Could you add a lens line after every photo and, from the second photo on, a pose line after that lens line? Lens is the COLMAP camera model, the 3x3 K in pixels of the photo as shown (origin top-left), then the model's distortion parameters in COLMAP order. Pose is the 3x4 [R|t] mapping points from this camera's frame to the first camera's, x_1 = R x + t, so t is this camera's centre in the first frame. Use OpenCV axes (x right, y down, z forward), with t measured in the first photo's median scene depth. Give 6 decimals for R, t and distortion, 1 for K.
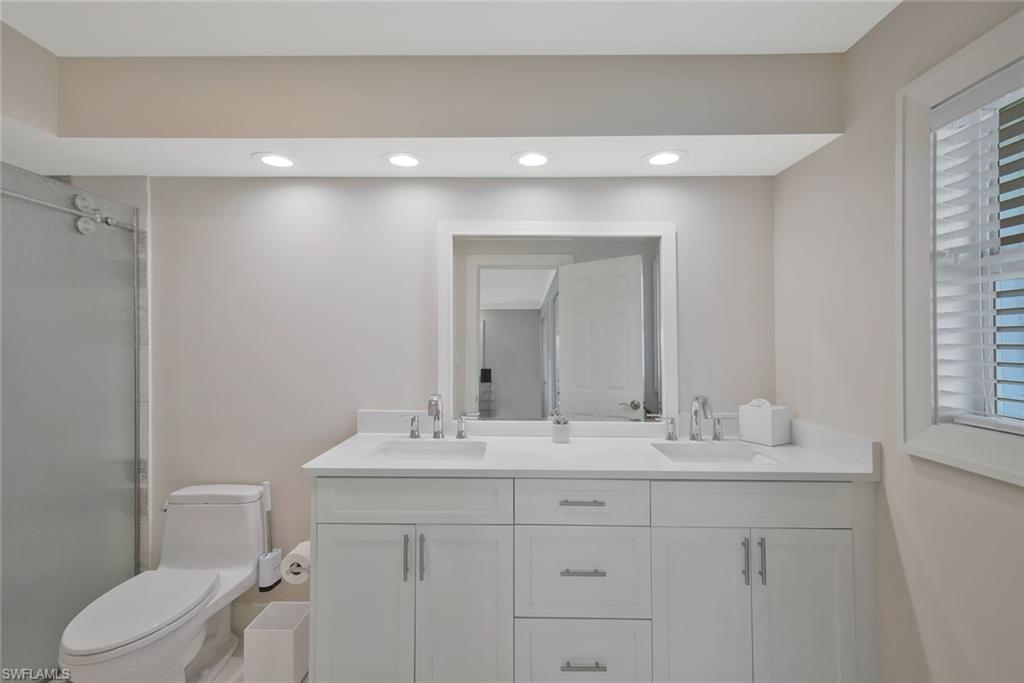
lens RADIAL K [[453.7, 0, 512.0], [0, 453.7, 341.5], [0, 0, 1]] dist [0.002431, 0.000013]
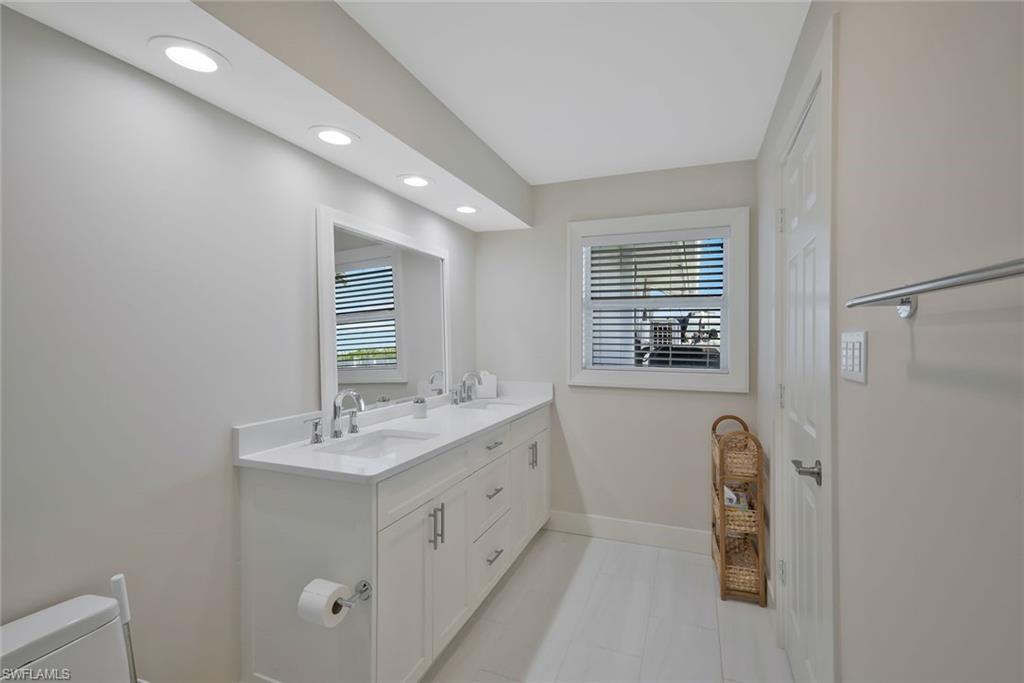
lens RADIAL K [[453.7, 0, 512.0], [0, 453.7, 341.5], [0, 0, 1]] dist [0.002431, 0.000013]
pose [[0.364480, -0.012176, 0.931132, -0.921463], [-0.006150, 0.999861, 0.015482, -0.005143], [-0.931191, -0.011370, 0.364354, 0.315915]]
